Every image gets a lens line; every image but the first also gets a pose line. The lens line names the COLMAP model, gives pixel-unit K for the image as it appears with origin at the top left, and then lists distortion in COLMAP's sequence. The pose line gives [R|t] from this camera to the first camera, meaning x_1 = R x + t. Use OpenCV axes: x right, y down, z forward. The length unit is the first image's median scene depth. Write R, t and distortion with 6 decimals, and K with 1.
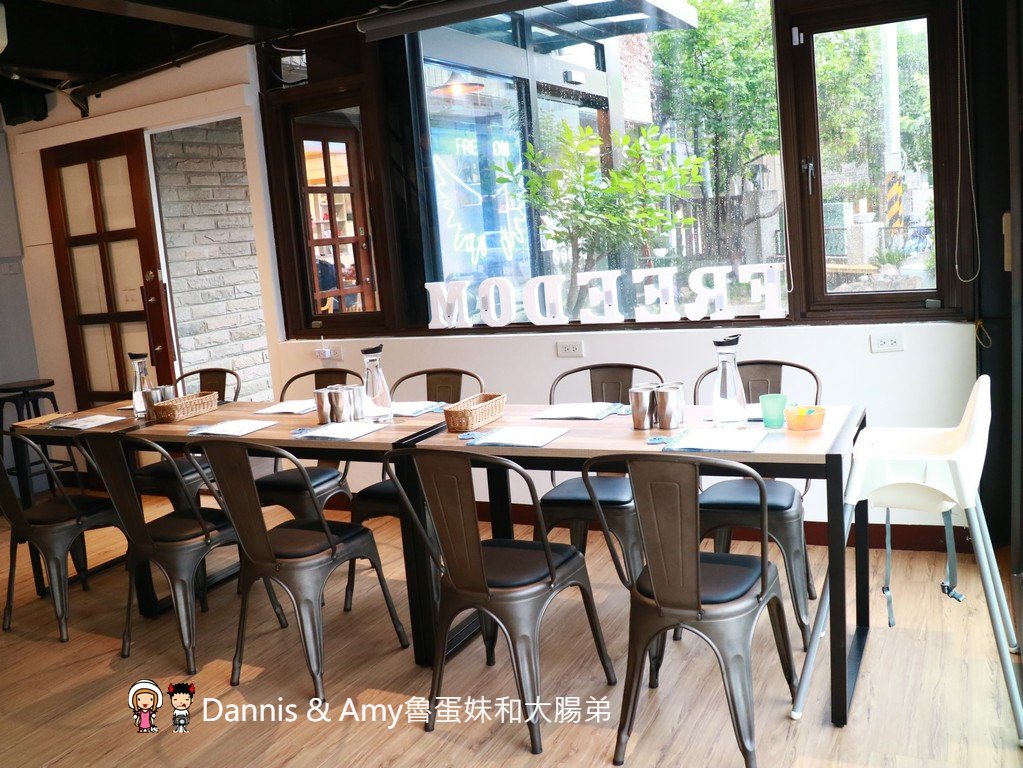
lens RADIAL K [[961.4, 0, 511.0], [0, 961.4, 382.6], [0, 0, 1]] dist [-0.083210, 0.000000]
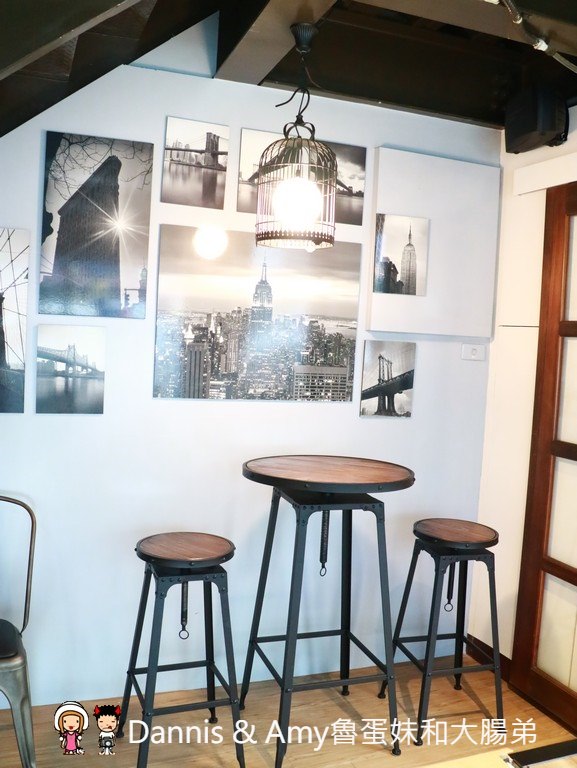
lens RADIAL K [[721.7, 0, 287.6], [0, 721.7, 383.1], [0, 0, 1]] dist [-0.083210, 0.000000]
pose [[0.735112, 0.164662, -0.657645, -0.279335], [-0.216941, 0.976183, 0.001923, -0.070743], [0.642299, 0.141257, 0.753325, 0.510202]]
